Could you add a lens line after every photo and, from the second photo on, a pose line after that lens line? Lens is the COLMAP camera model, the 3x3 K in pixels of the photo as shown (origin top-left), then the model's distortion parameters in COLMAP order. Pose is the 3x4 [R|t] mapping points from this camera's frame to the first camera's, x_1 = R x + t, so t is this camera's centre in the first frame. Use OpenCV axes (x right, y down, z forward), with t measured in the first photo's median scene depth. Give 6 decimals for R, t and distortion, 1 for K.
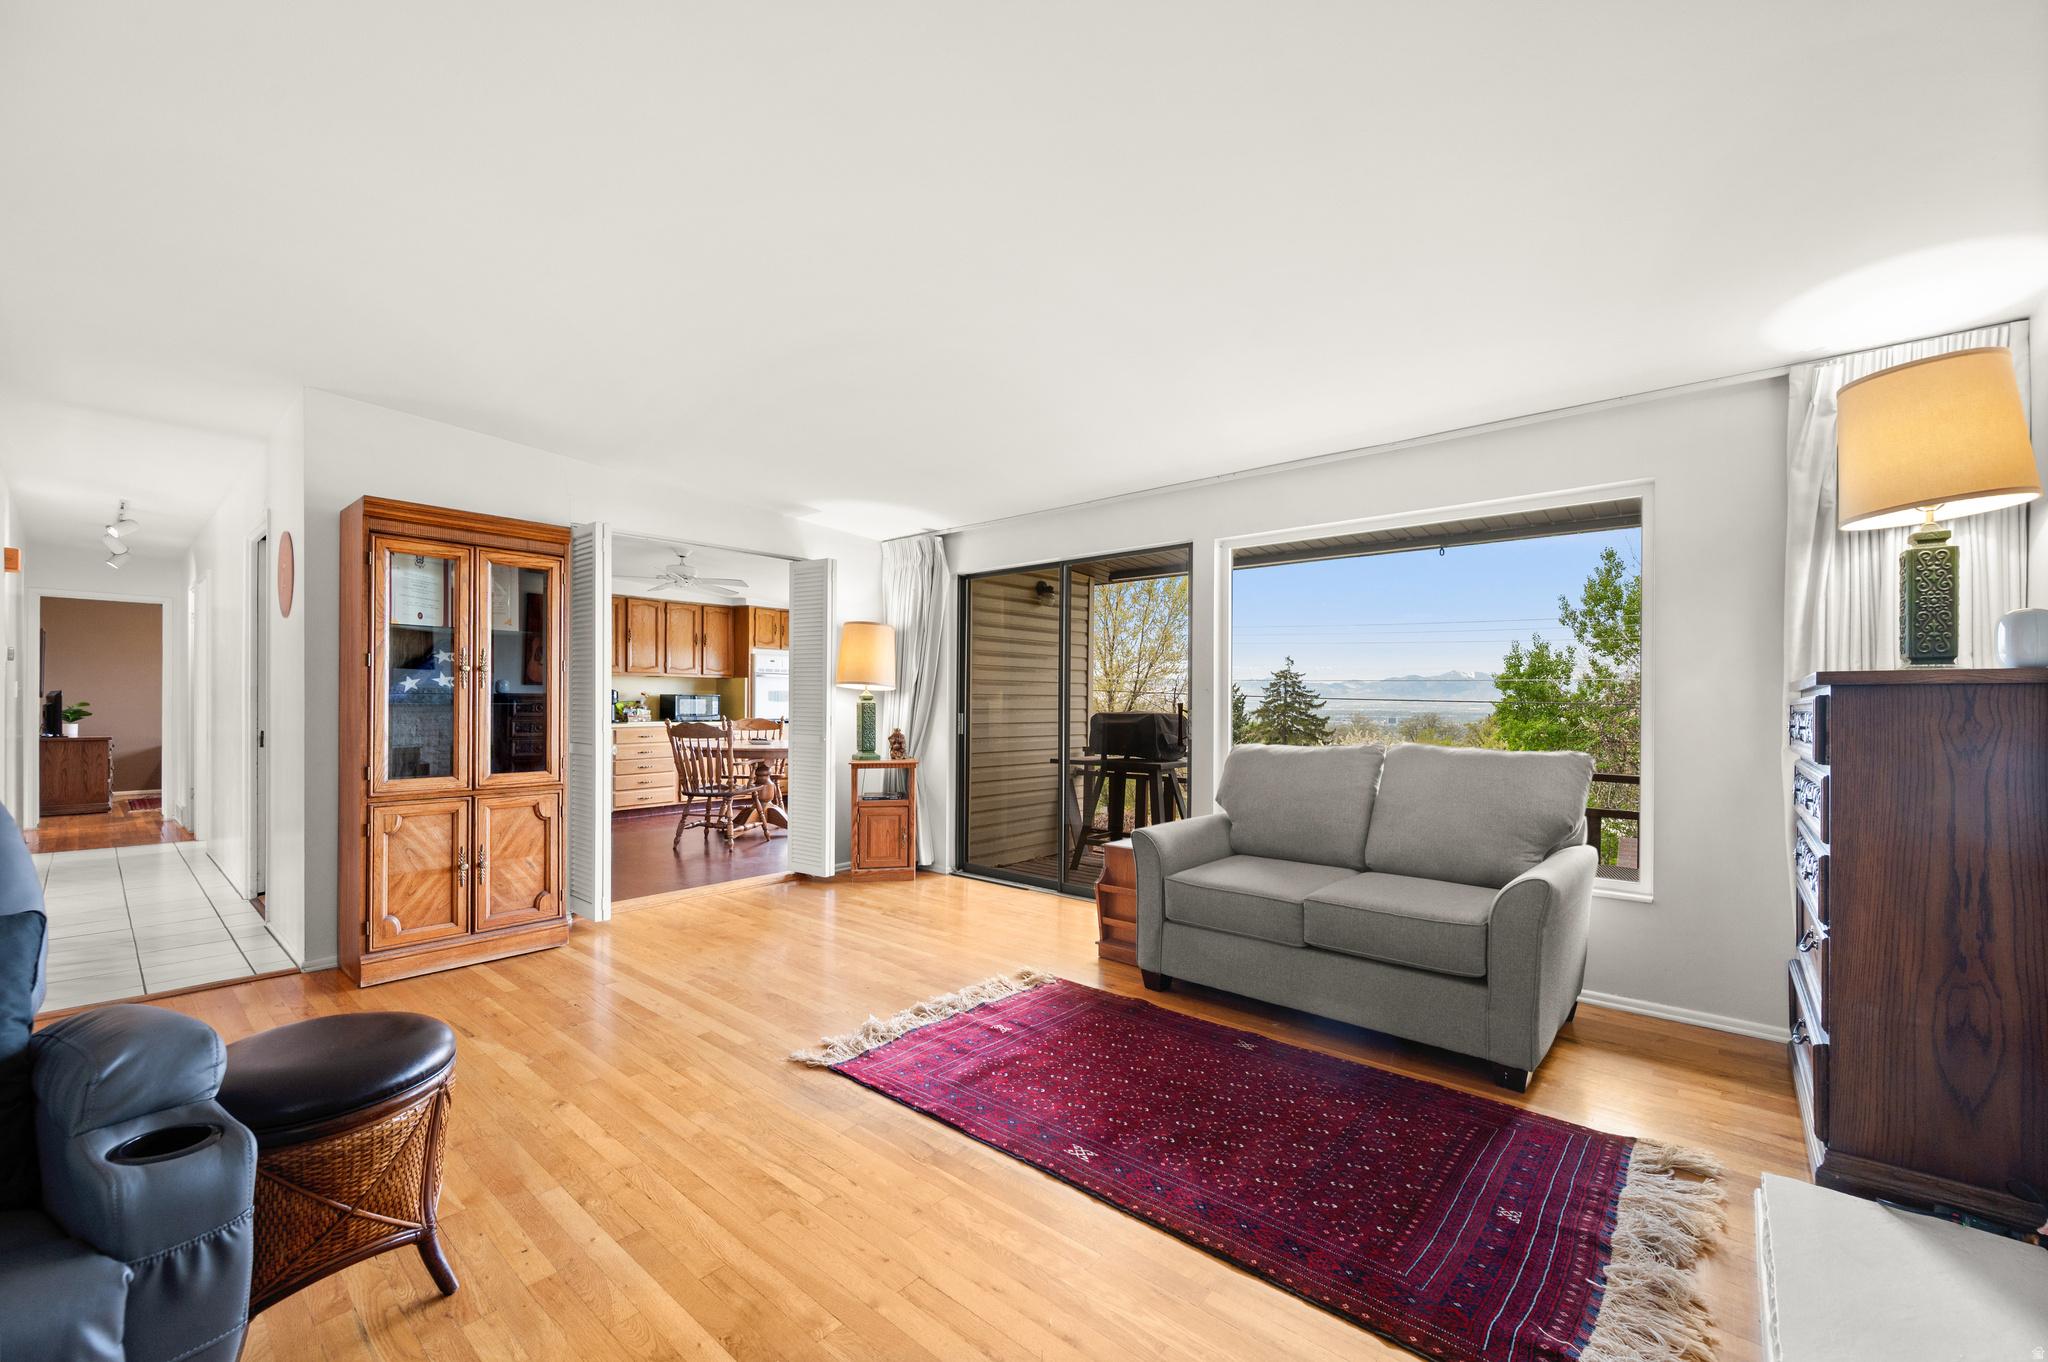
lens RADIAL K [[808.0, 0, 1035.2], [0, 808.0, 702.9], [0, 0, 1]] dist [-0.002328, 0.000456]
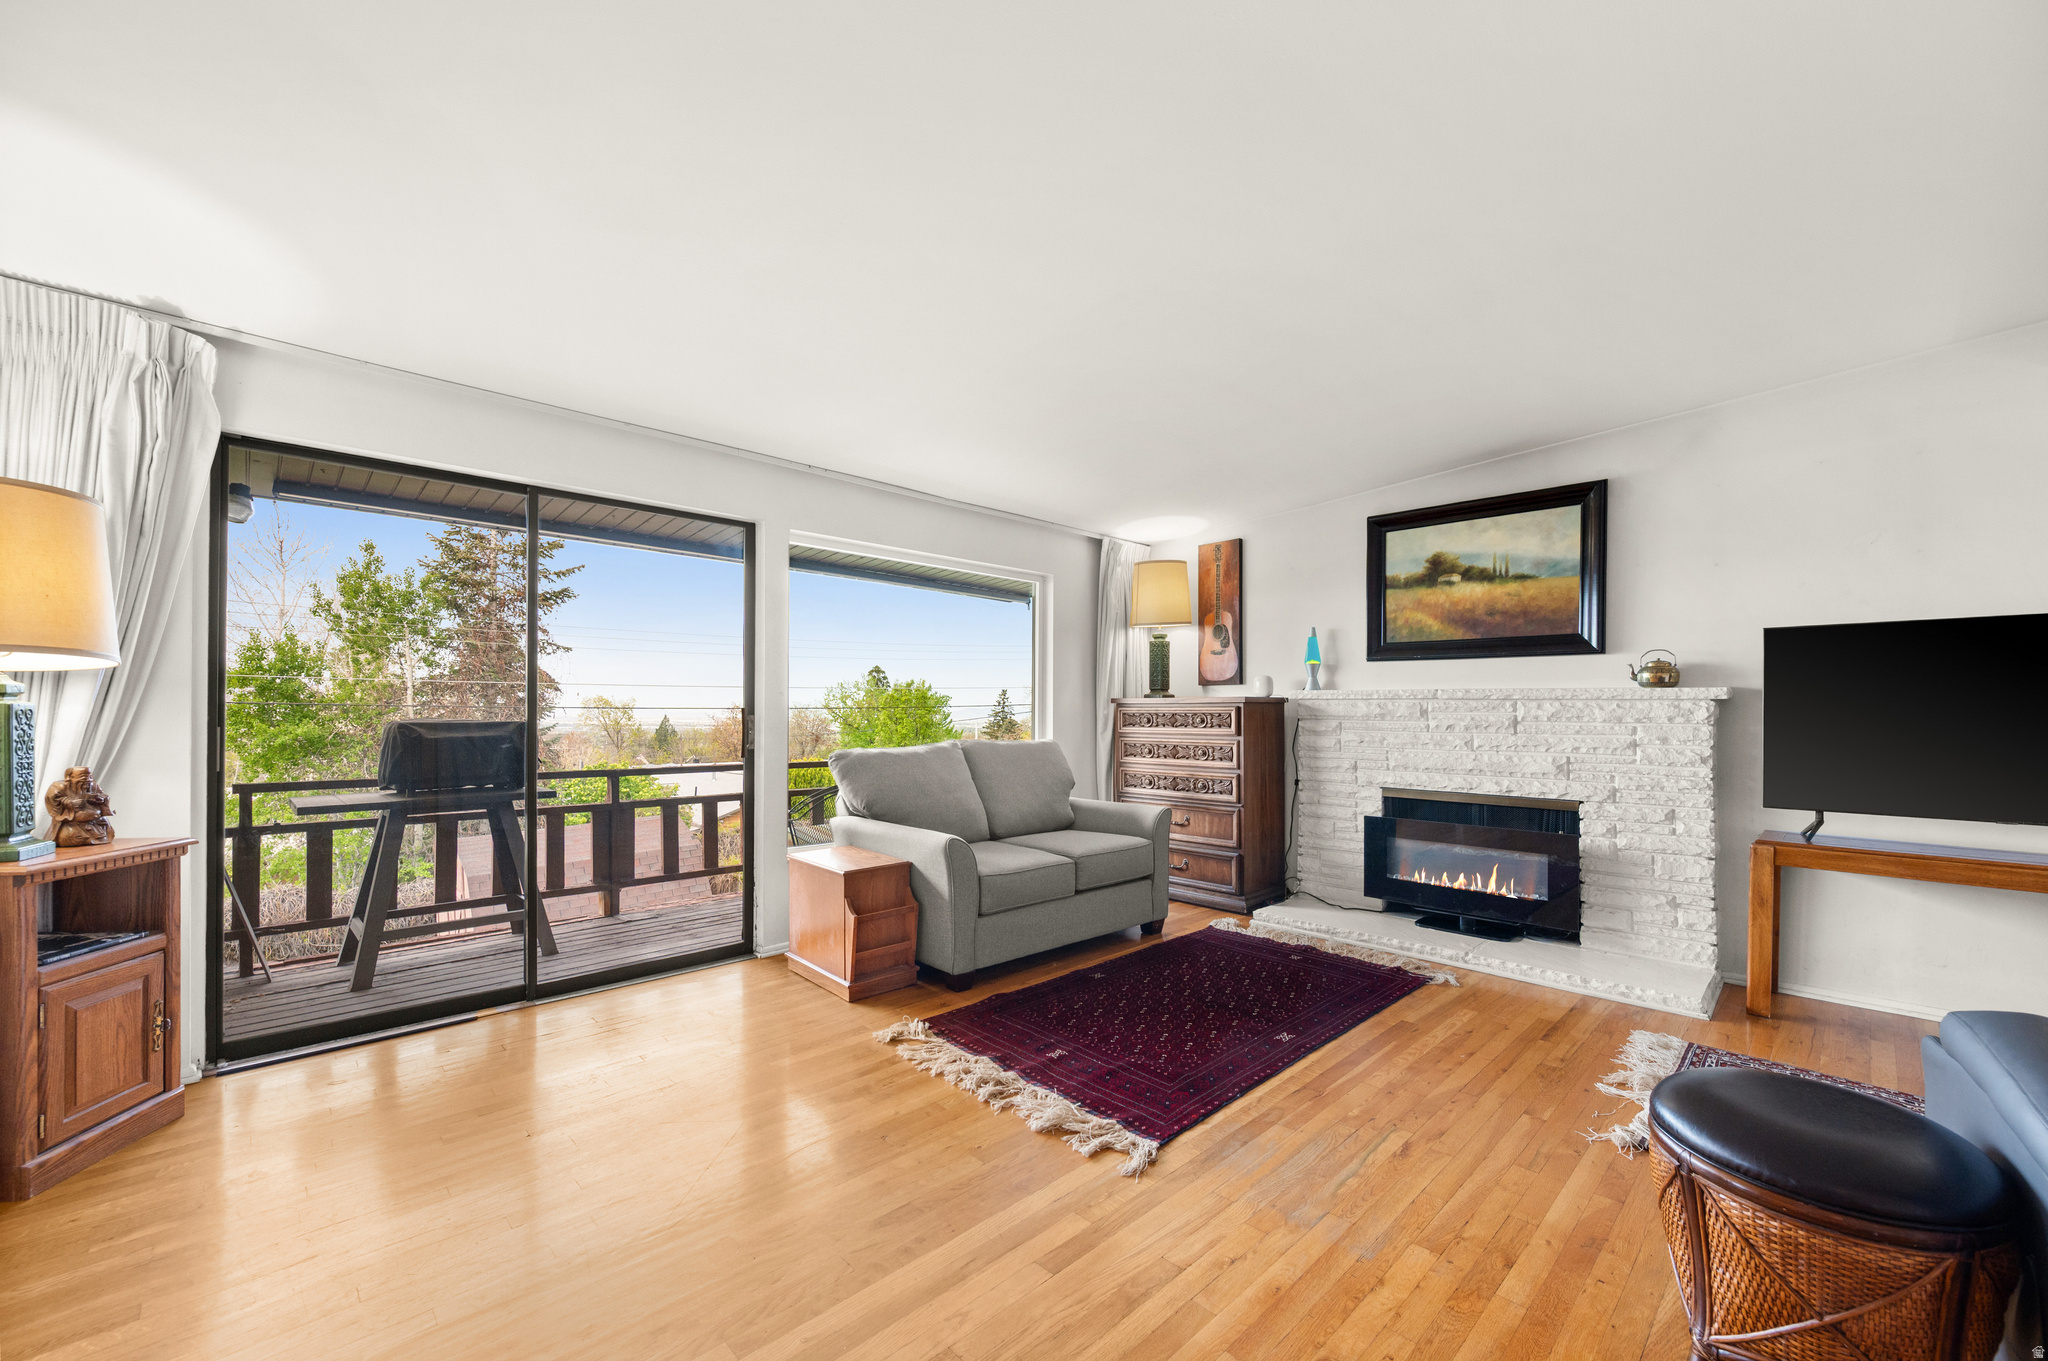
lens RADIAL K [[808.0, 0, 1028.0], [0, 808.0, 707.2], [0, 0, 1]] dist [-0.002328, 0.000456]
pose [[0.101878, 0.001487, 0.994796, -0.518052], [-0.005448, 0.999985, -0.000936, -0.000654], [-0.994782, -0.005324, 0.101885, 0.494477]]
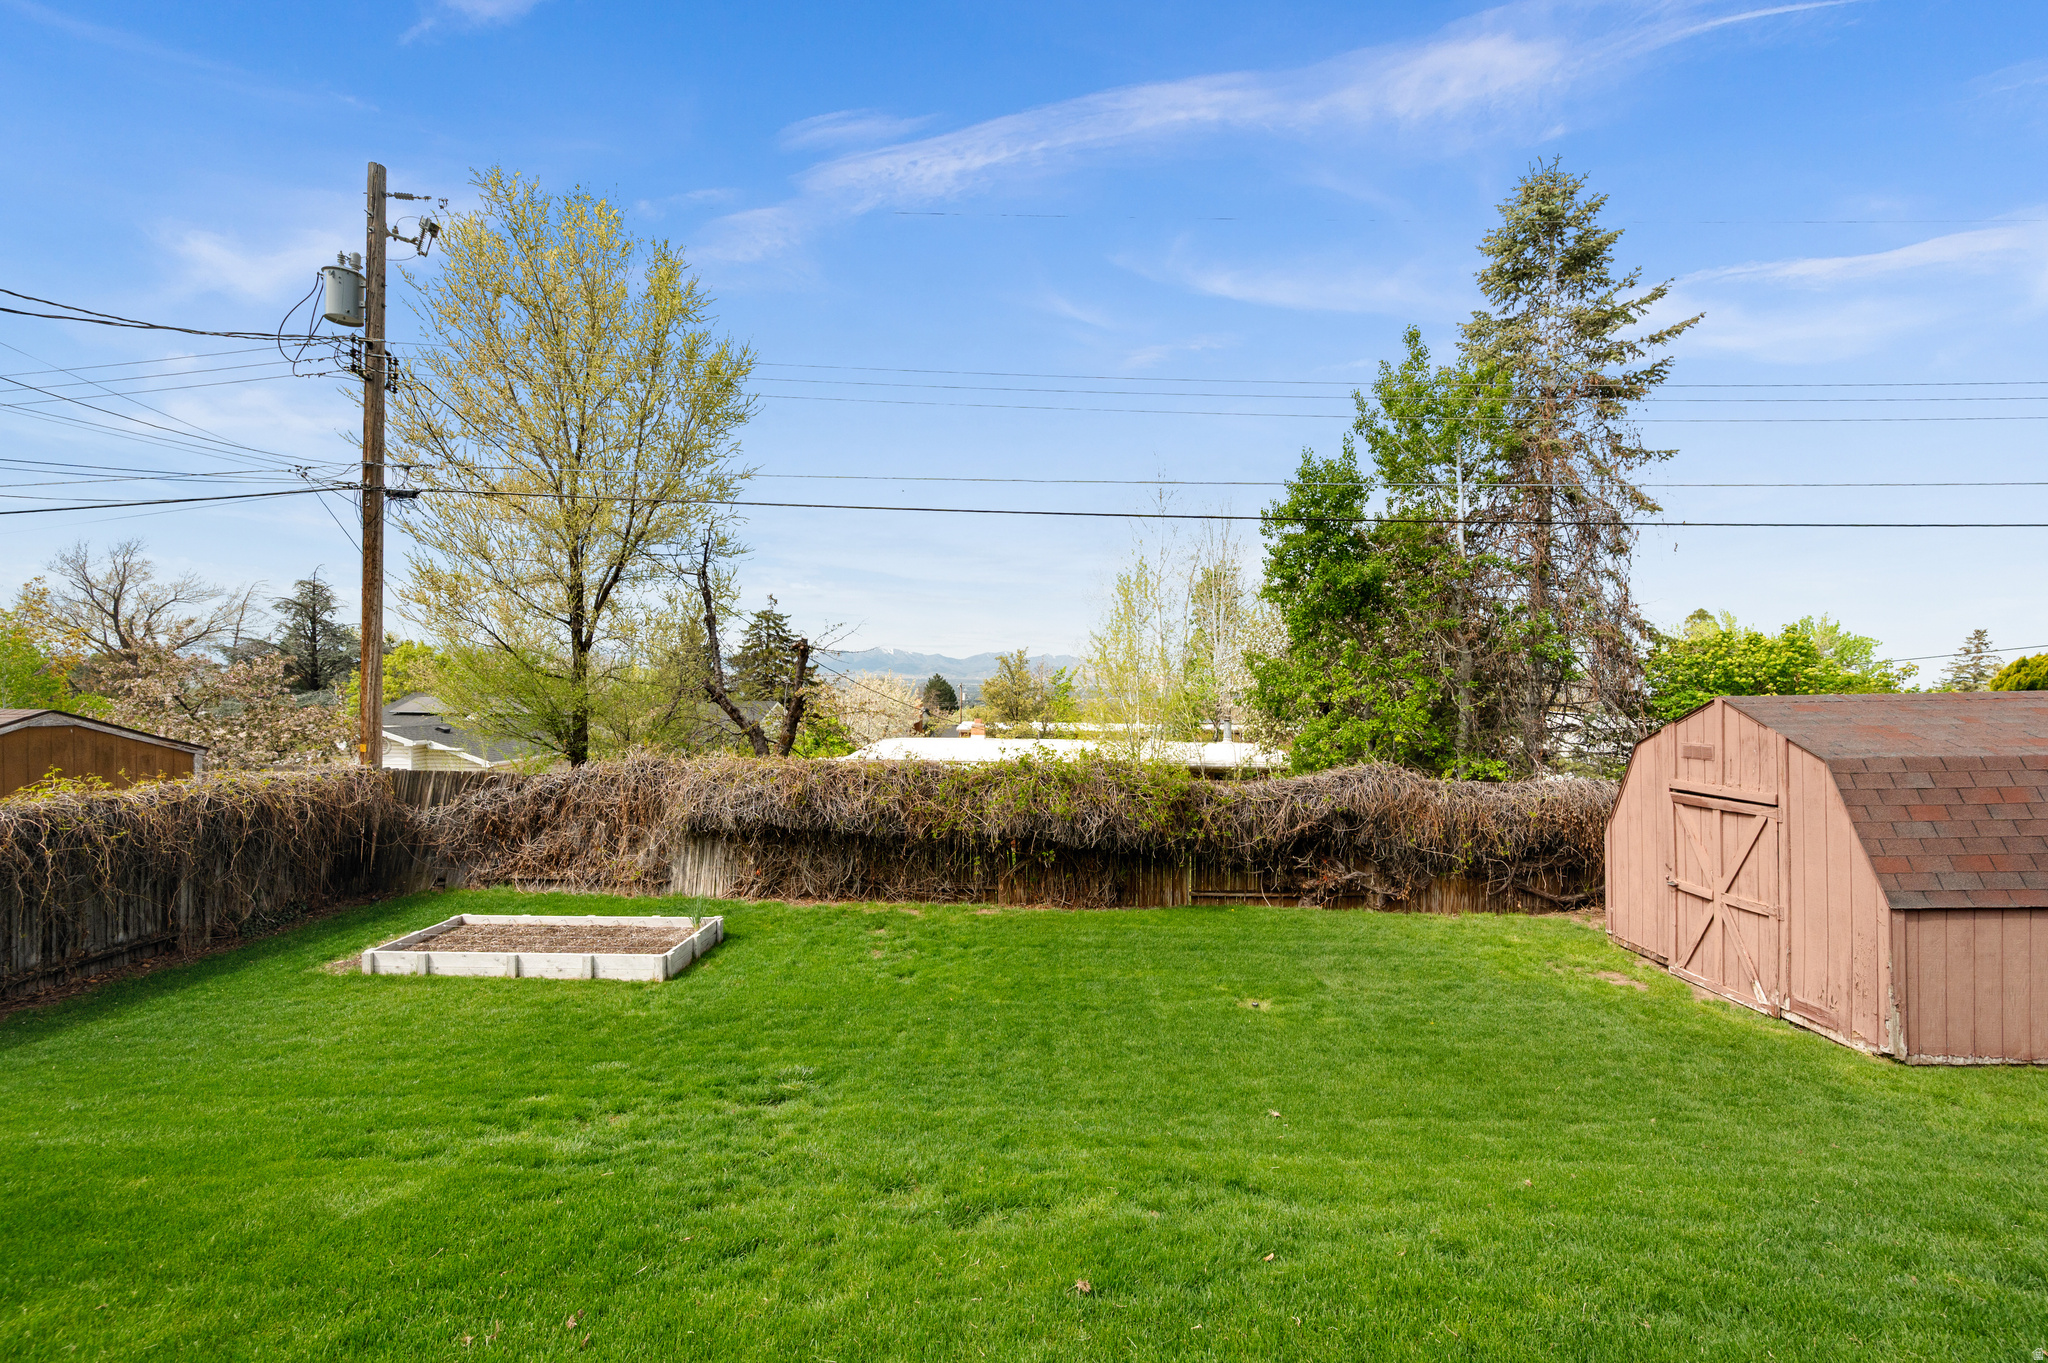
lens RADIAL K [[808.0, 0, 1028.1], [0, 808.0, 676.8], [0, 0, 1]] dist [-0.002328, 0.000456]
pose [[0.789281, 0.006712, 0.613995, 0.084240], [-0.007032, 0.999973, -0.001893, 0.405548], [-0.613992, -0.002823, 0.789307, 2.321599]]
